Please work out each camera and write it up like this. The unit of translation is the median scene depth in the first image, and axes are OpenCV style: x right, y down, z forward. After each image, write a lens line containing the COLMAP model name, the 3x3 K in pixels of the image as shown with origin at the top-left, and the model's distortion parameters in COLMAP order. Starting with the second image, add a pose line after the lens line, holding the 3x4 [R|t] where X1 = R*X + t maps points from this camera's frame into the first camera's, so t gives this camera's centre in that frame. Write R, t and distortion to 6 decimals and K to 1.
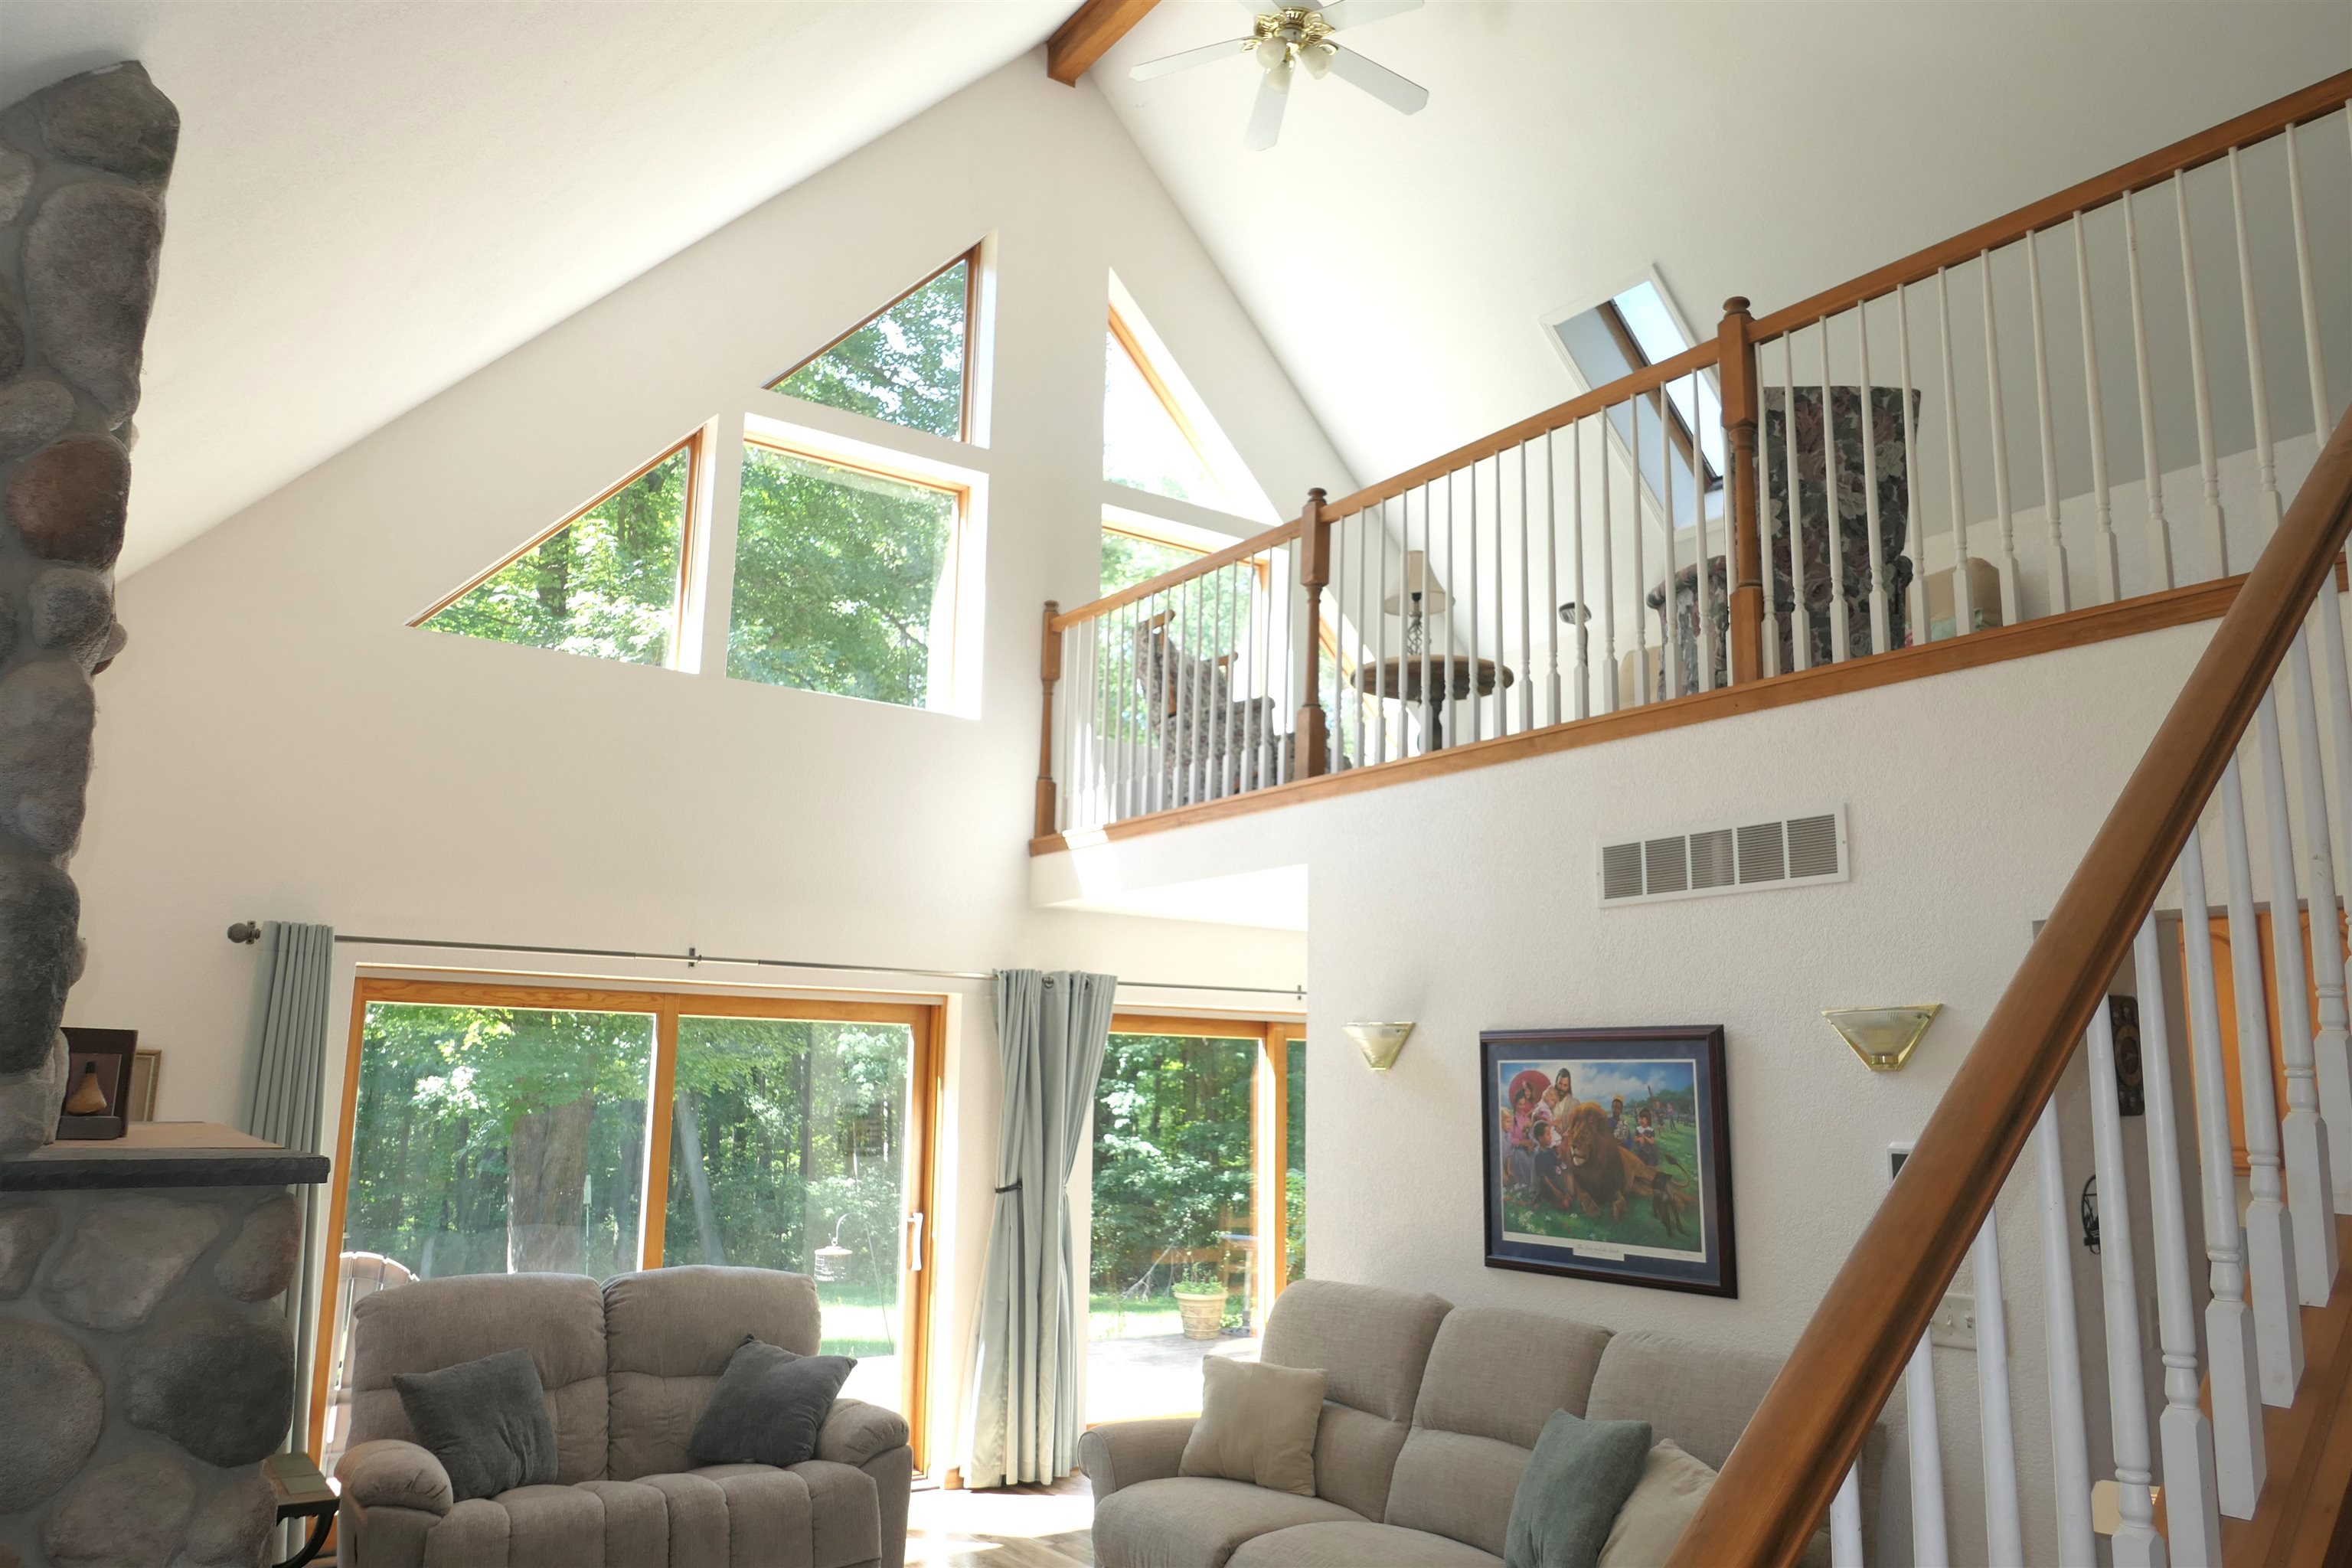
lens RADIAL K [[1638.1, 0, 1174.4], [0, 1638.1, 794.6], [0, 0, 1]] dist [-0.017792, 0.009223]
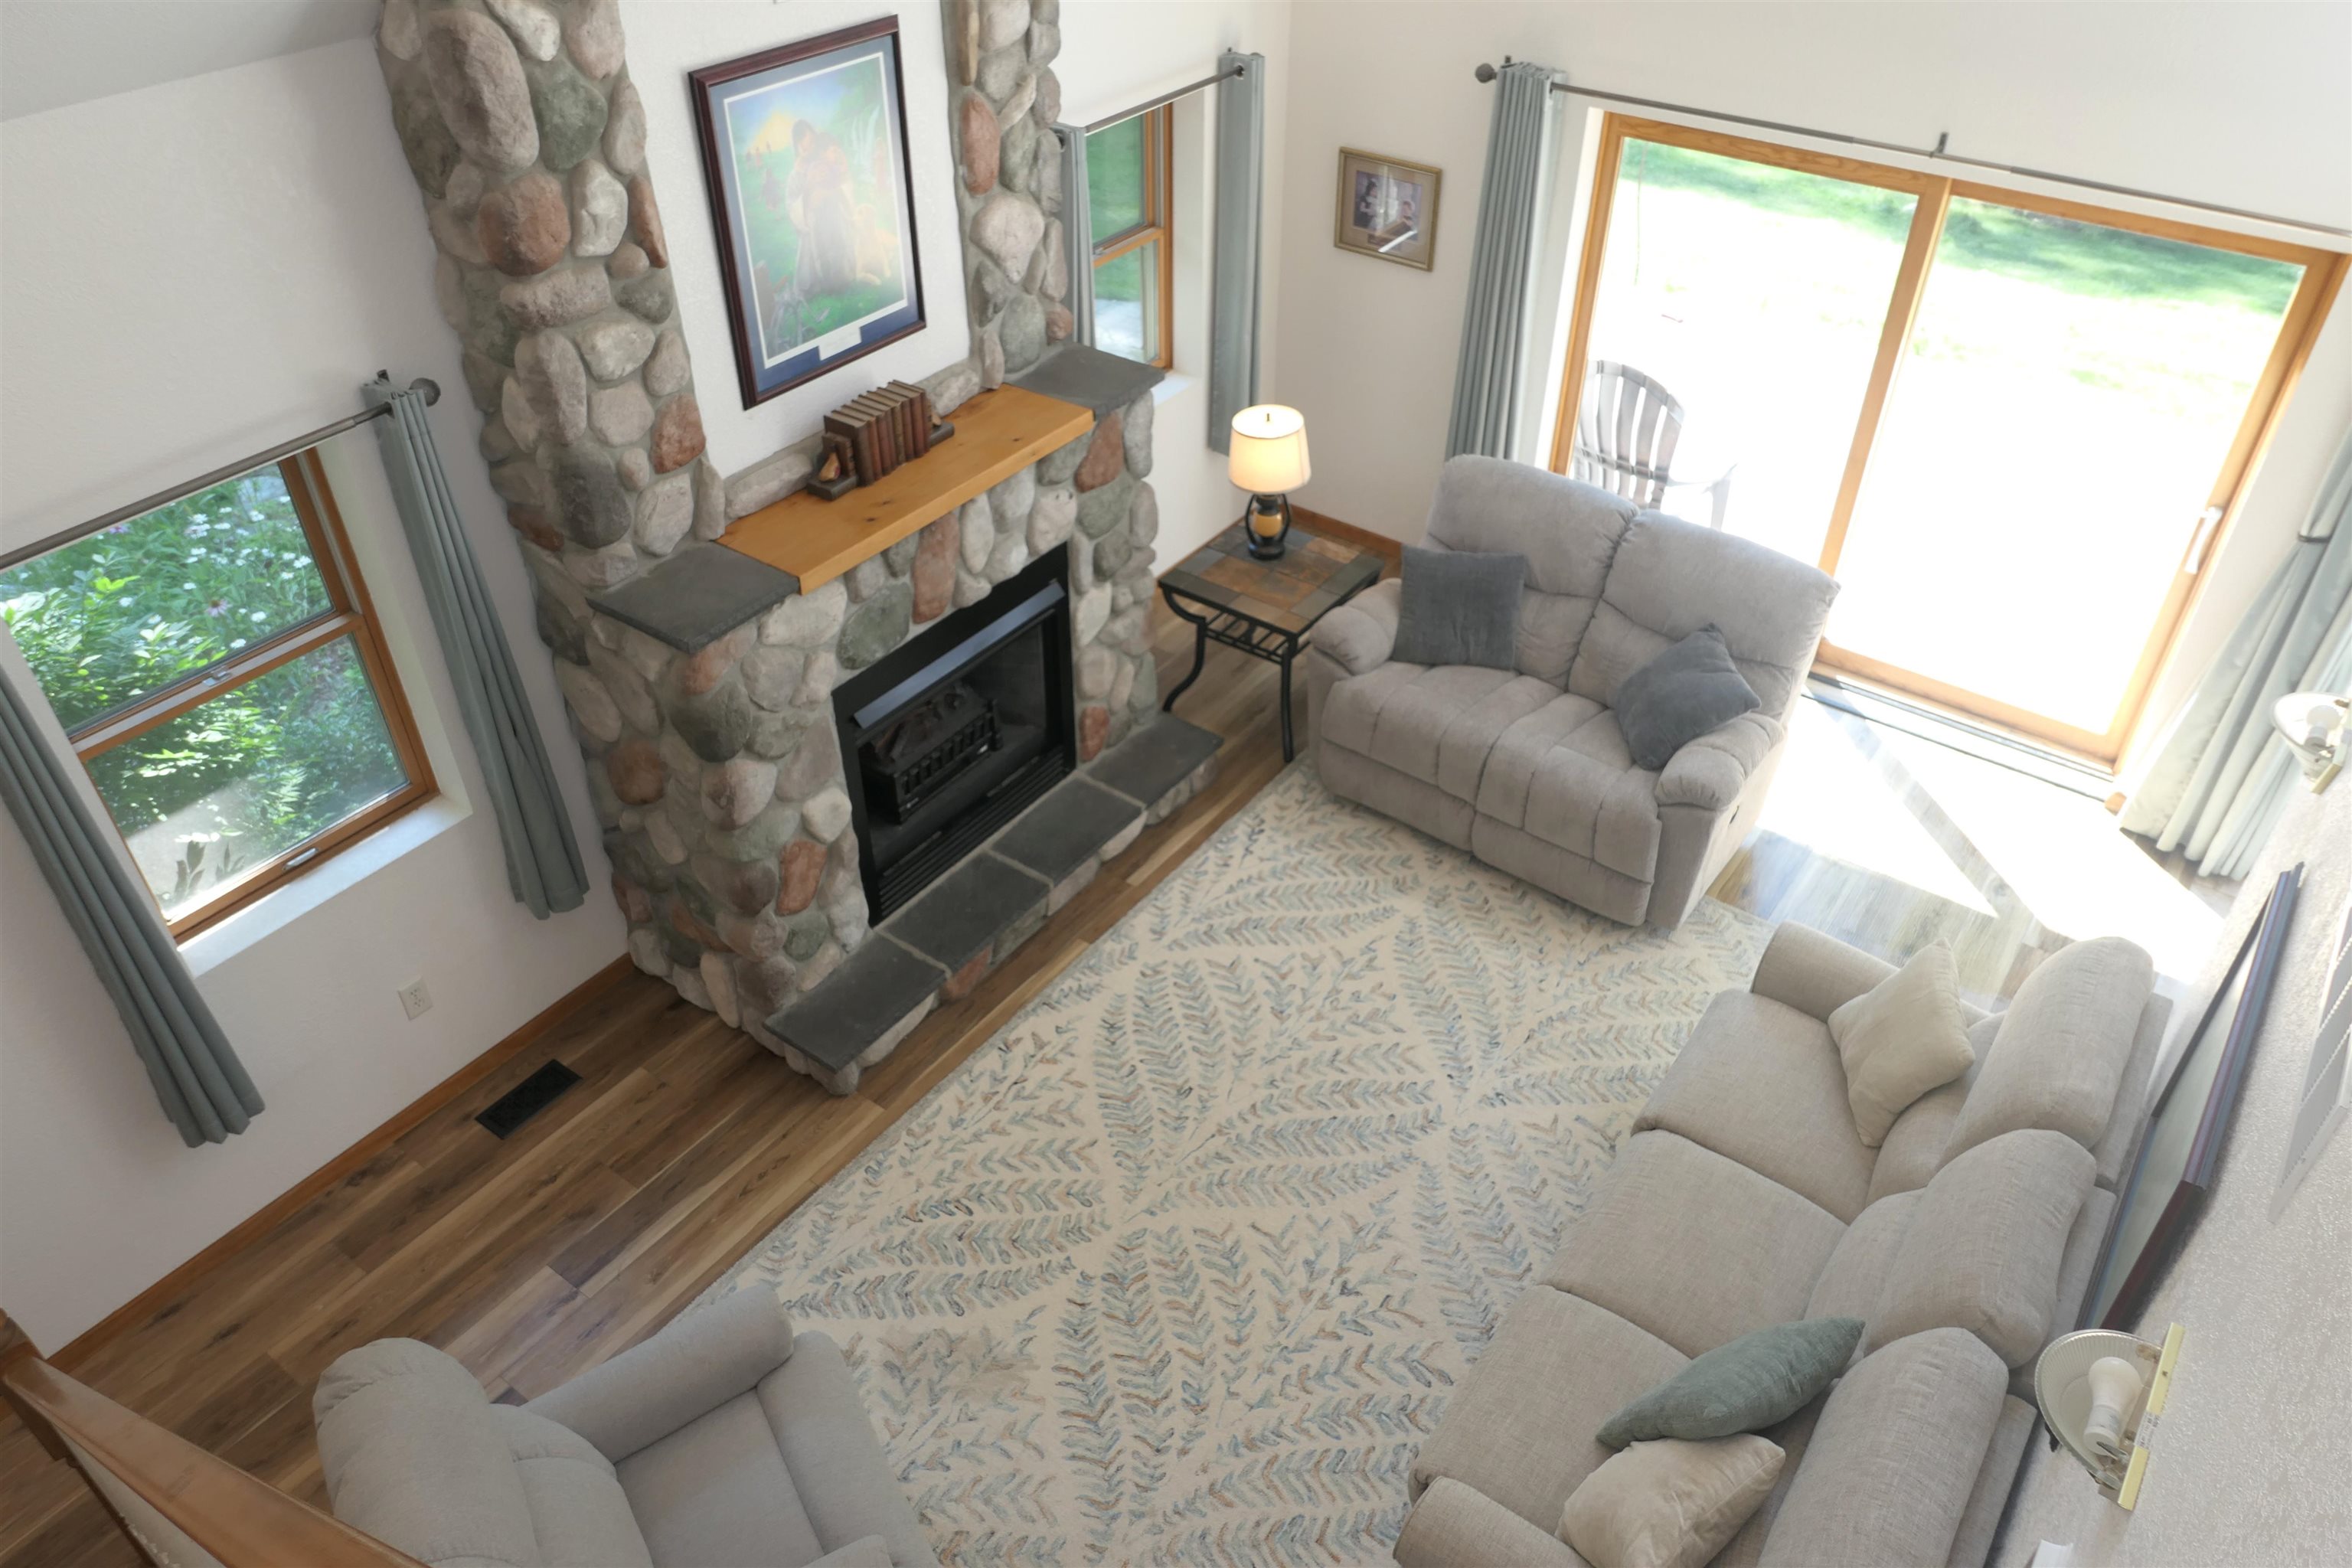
lens RADIAL K [[1638.1, 0, 1185.6], [0, 1638.1, 785.8], [0, 0, 1]] dist [-0.017792, 0.009223]
pose [[0.322418, 0.572512, -0.753841, 0.479082], [0.171091, 0.748008, 0.641258, -0.313584], [0.931007, -0.335728, 0.143220, 0.555763]]
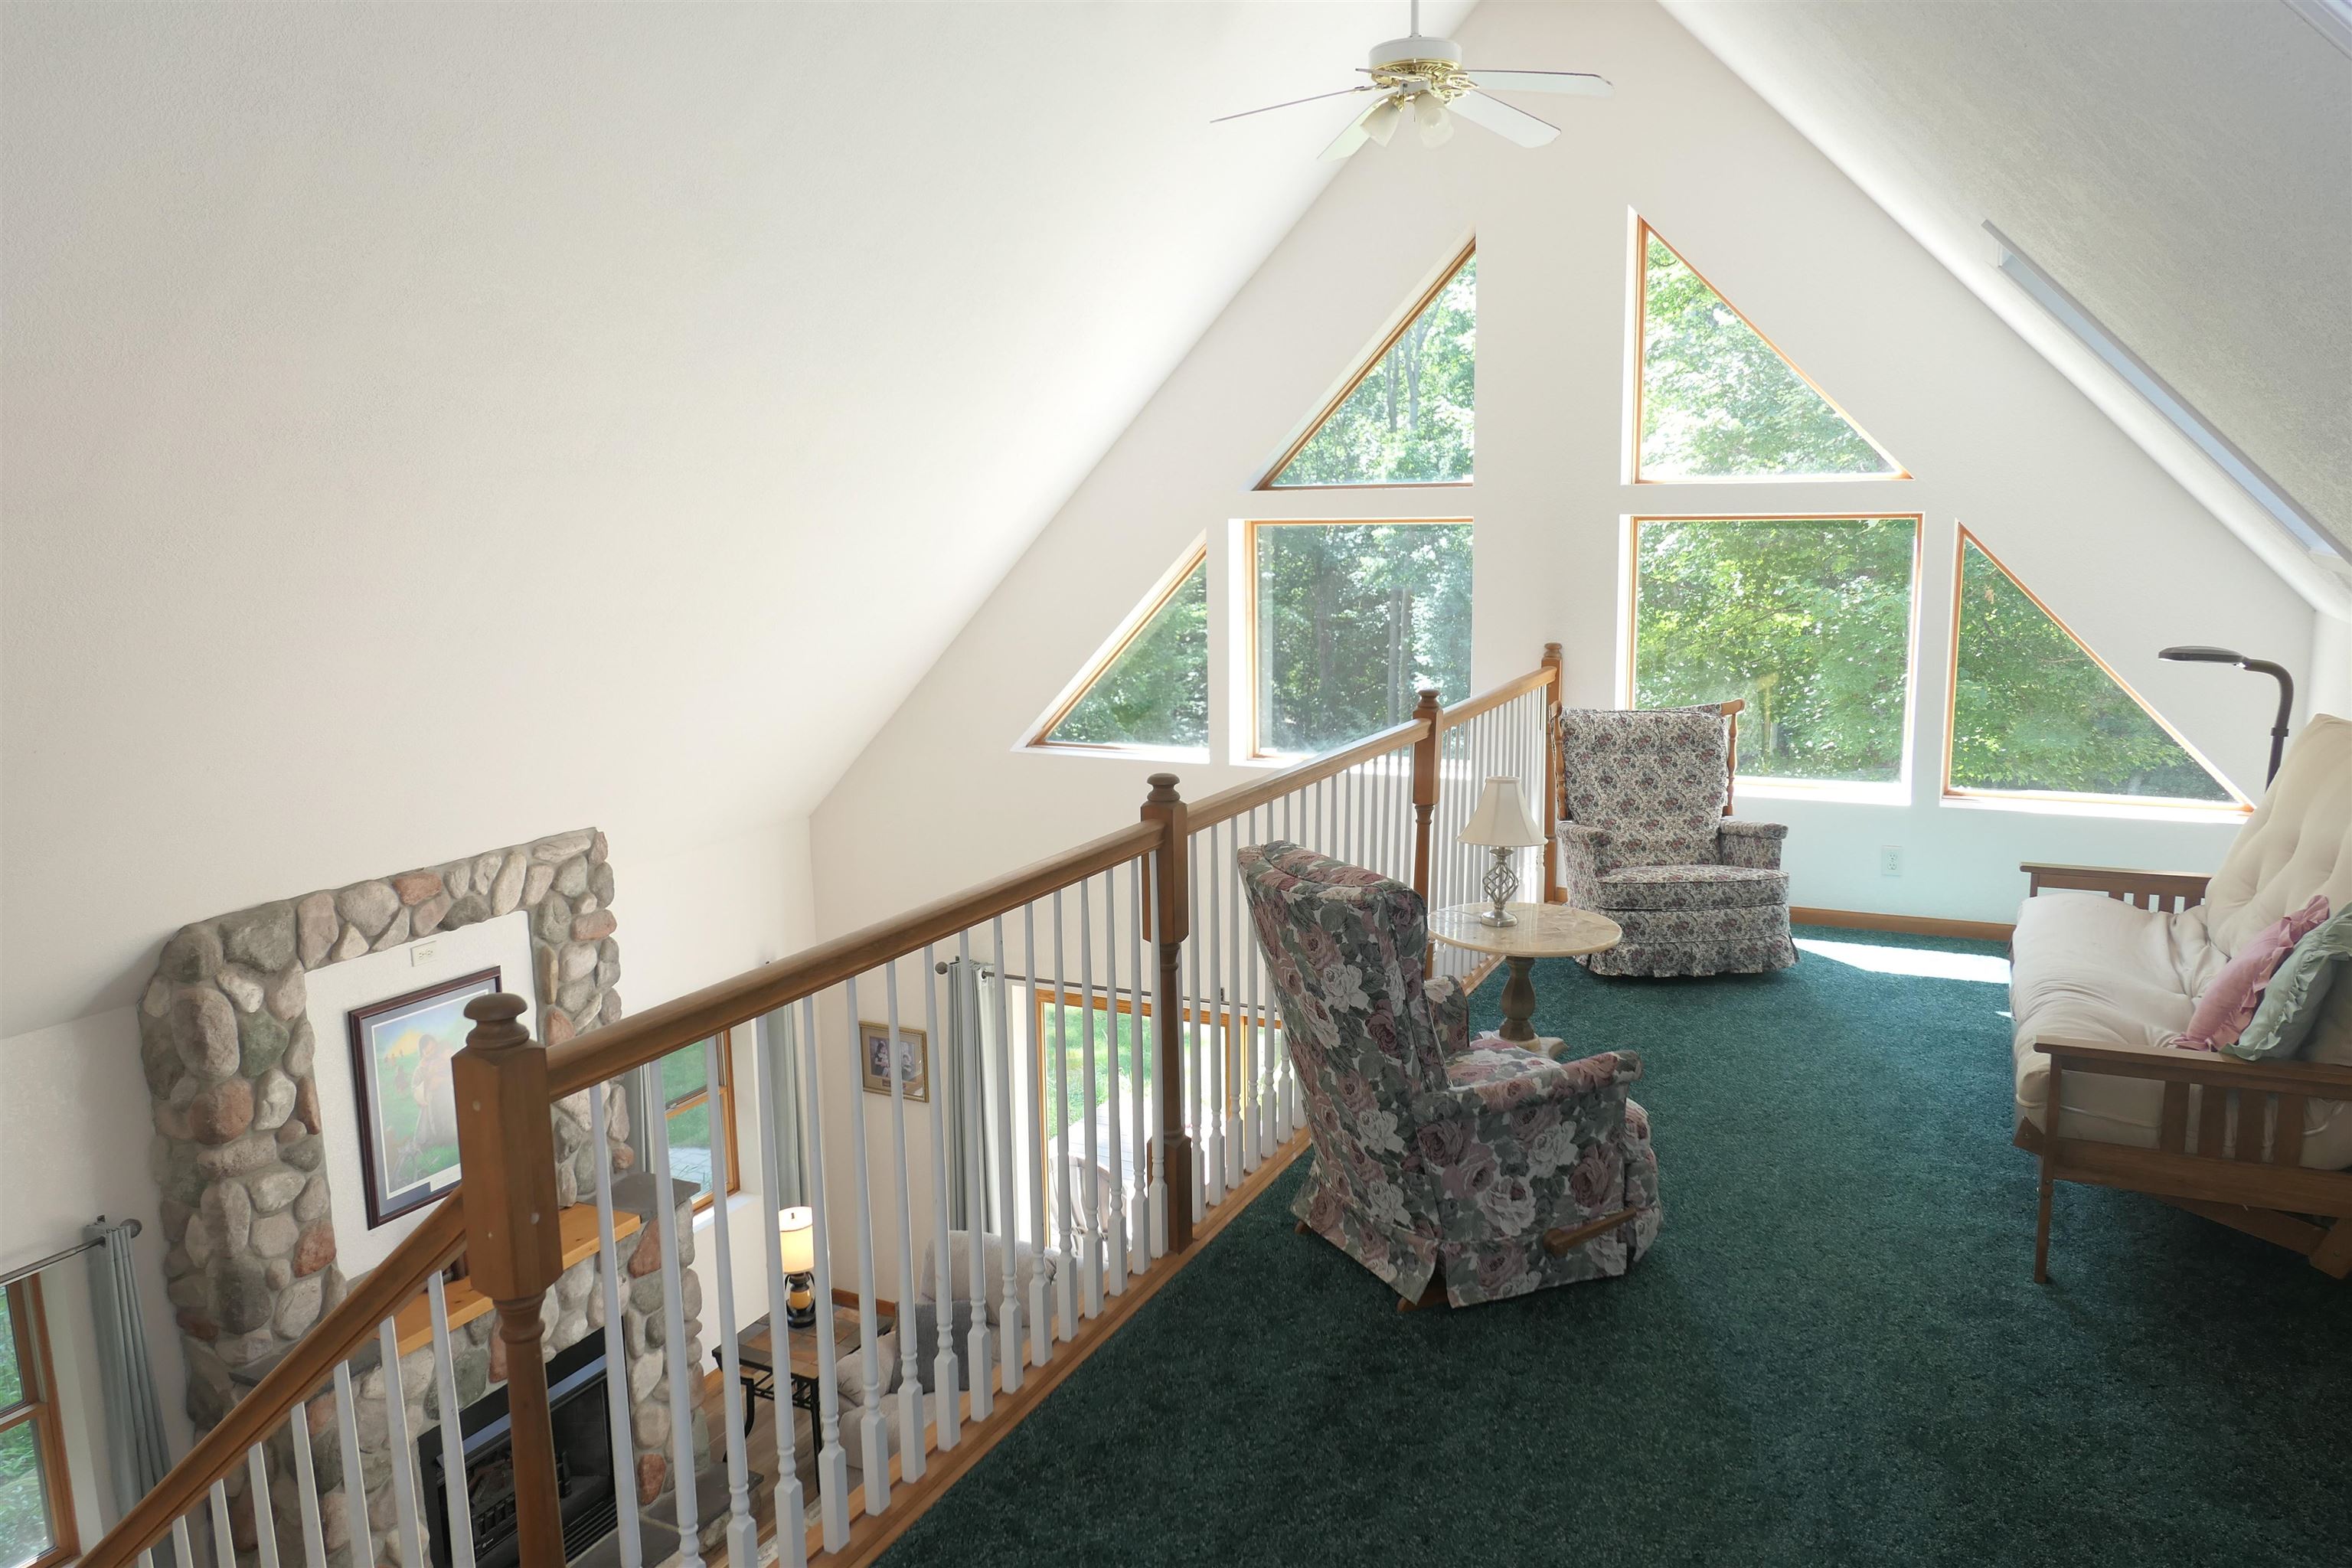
lens RADIAL K [[1638.1, 0, 1180.4], [0, 1638.1, 798.9], [0, 0, 1]] dist [-0.017792, 0.009223]
pose [[0.486991, 0.126208, -0.864240, 0.957524], [0.173539, 0.955794, 0.237365, -0.442919], [0.855993, -0.265574, 0.443561, 0.594156]]
